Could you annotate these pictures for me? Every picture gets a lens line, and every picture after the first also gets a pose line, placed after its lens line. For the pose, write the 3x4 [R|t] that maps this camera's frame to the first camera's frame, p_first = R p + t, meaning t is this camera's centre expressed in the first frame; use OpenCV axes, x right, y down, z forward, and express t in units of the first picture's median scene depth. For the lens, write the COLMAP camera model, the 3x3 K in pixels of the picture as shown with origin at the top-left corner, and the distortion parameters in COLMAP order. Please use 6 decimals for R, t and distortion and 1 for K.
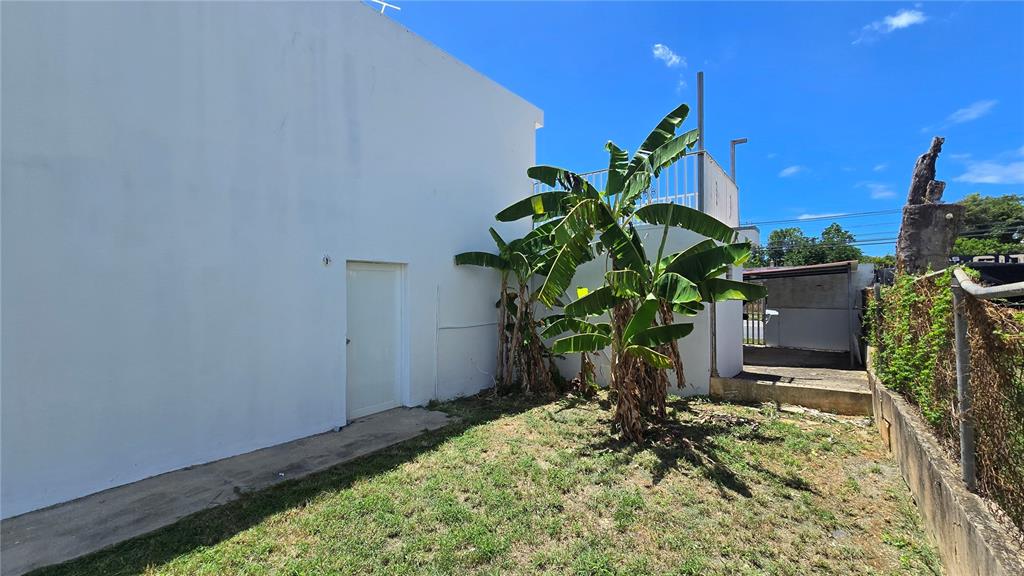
lens RADIAL K [[417.9, 0, 511.1], [0, 417.9, 289.2], [0, 0, 1]] dist [-0.007830, 0.001014]
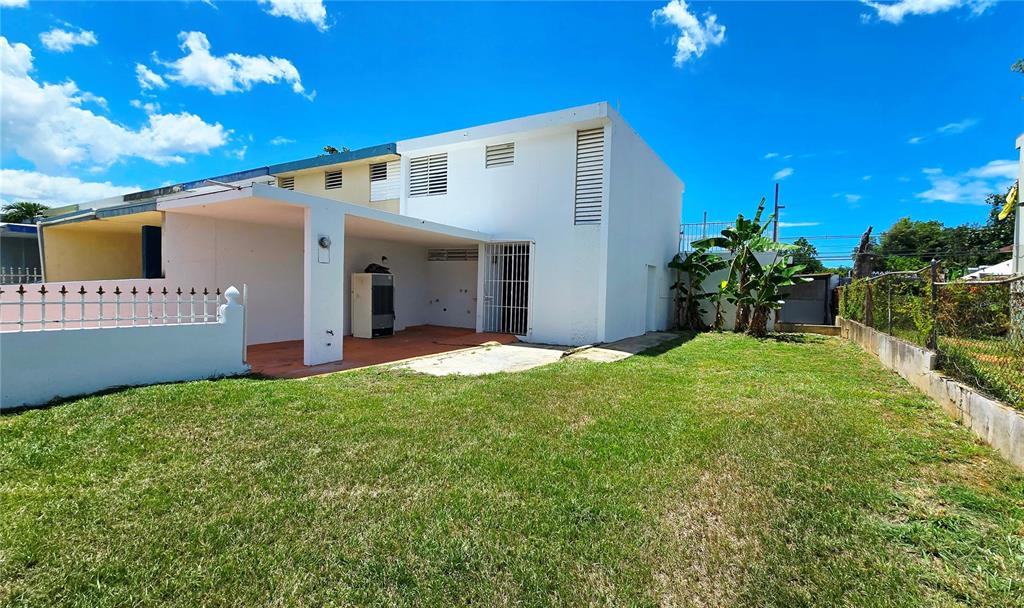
lens RADIAL K [[439.0, 0, 544.1], [0, 439.0, 307.3], [0, 0, 1]] dist [-0.015056, 0.000018]
pose [[0.988756, 0.027415, 0.147005, -1.631450], [-0.034503, 0.998351, 0.045888, 0.089643], [-0.145505, -0.050444, 0.988071, -1.683655]]
